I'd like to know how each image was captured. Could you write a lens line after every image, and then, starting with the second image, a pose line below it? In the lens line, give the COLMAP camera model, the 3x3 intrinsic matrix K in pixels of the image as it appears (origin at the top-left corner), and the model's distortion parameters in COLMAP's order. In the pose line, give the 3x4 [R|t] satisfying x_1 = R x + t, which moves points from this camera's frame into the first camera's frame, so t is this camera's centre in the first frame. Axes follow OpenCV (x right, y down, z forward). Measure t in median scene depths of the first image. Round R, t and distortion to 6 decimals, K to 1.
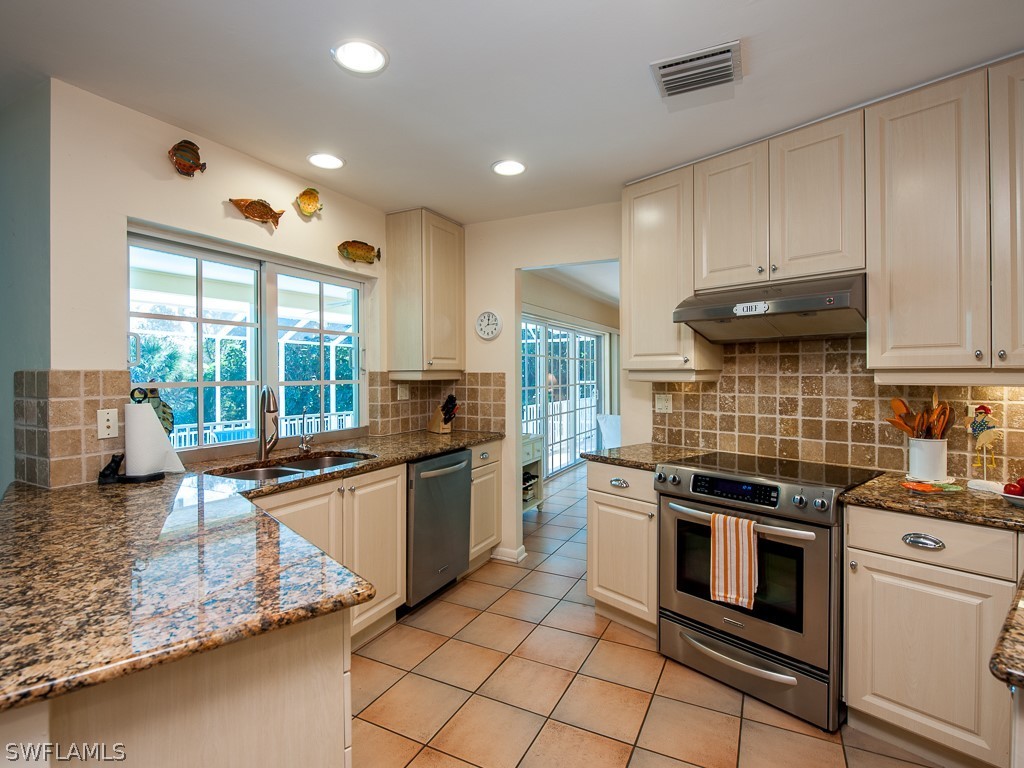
lens RADIAL K [[506.4, 0, 512.4], [0, 506.4, 381.1], [0, 0, 1]] dist [-0.002251, -0.000164]
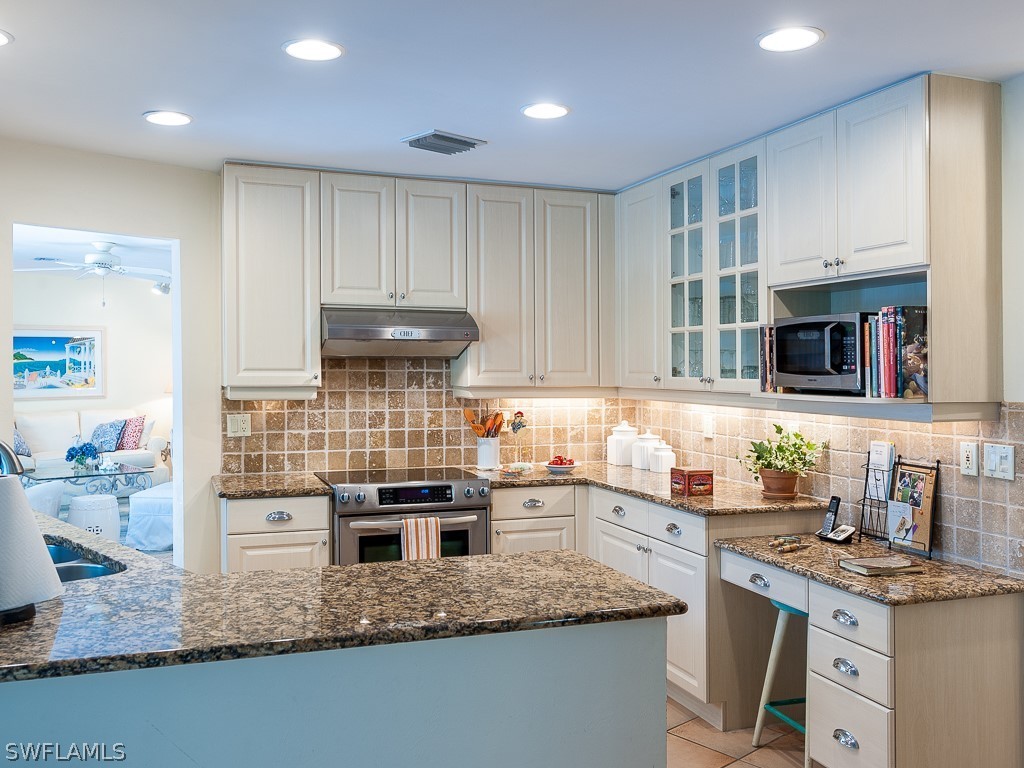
lens RADIAL K [[790.4, 0, 513.3], [0, 790.4, 379.2], [0, 0, 1]] dist [0.000592, 0.000645]
pose [[0.391181, -0.005666, 0.920296, -0.893875], [0.008904, 0.999958, 0.002372, -0.037825], [-0.920271, 0.007266, 0.391215, 0.087364]]
